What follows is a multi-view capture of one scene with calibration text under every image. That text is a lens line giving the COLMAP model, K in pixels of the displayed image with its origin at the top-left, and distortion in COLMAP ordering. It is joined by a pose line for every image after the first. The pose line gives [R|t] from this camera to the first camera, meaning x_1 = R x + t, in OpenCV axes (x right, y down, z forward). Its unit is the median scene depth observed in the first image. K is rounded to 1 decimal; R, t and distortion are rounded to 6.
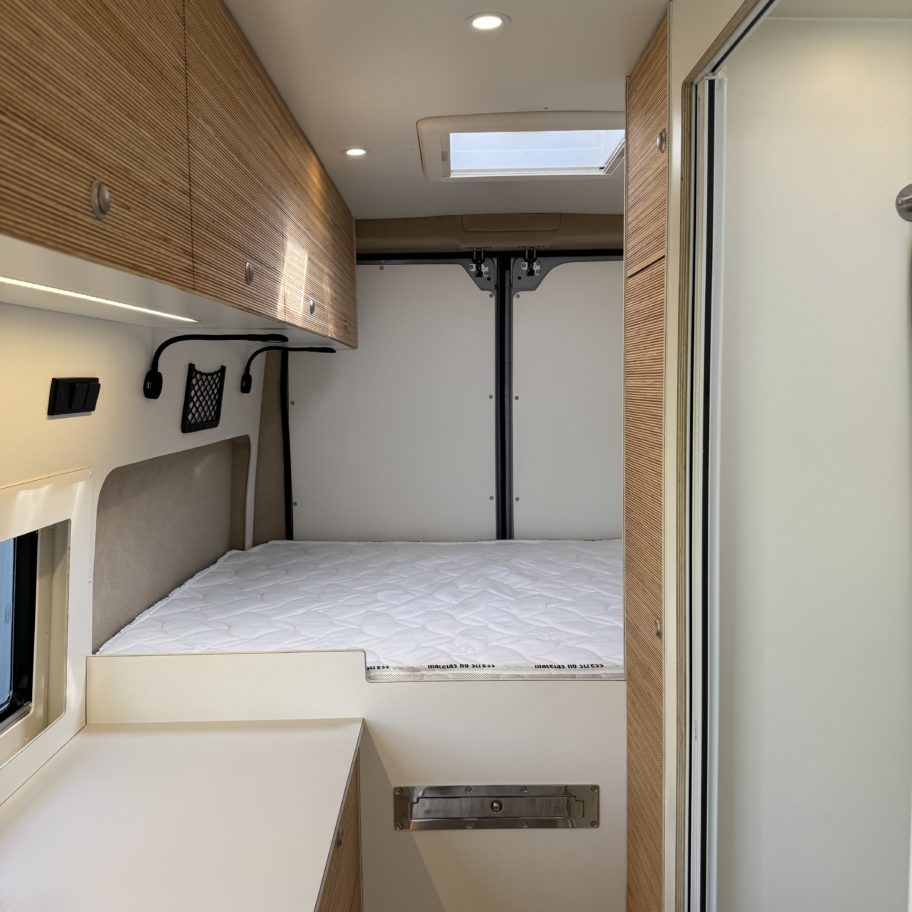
lens RADIAL K [[857.5, 0, 438.7], [0, 857.5, 454.2], [0, 0, 1]] dist [0.121552, -0.201921]
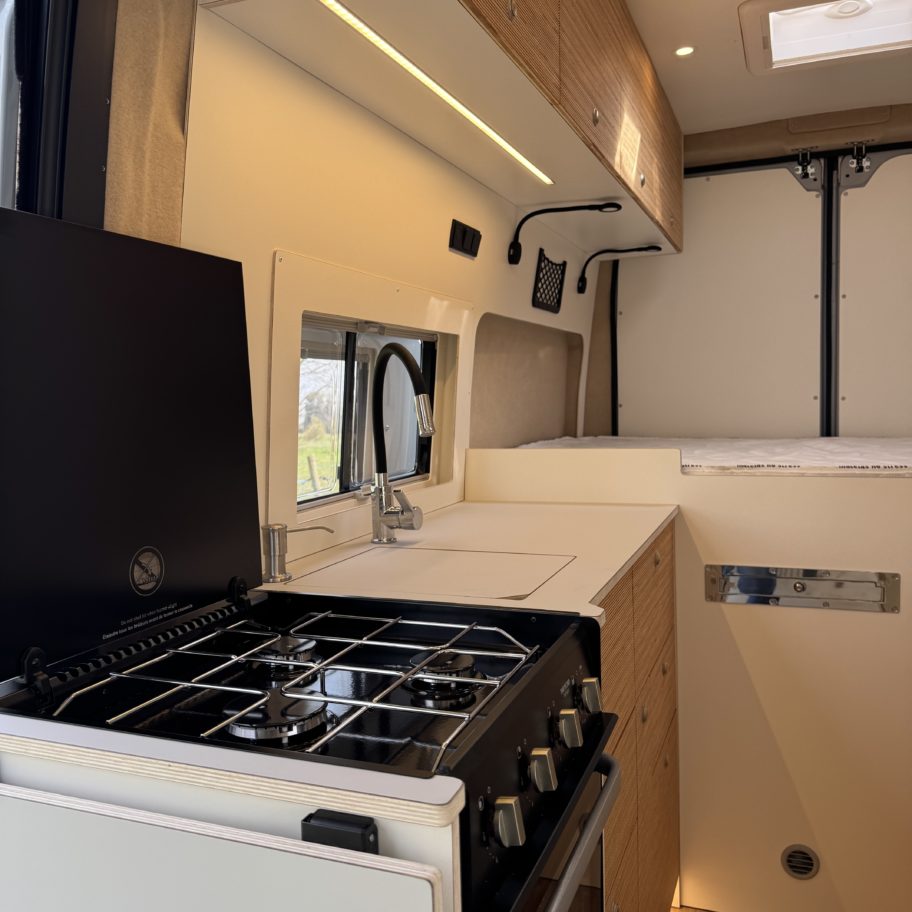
lens RADIAL K [[857.5, 0, 438.7], [0, 857.5, 454.2], [0, 0, 1]] dist [0.121552, -0.201921]
pose [[0.932118, 0.016756, -0.361767, 0.023065], [-0.020887, 0.999754, -0.007512, 0.159687], [0.361552, 0.014559, 0.932238, -0.158156]]
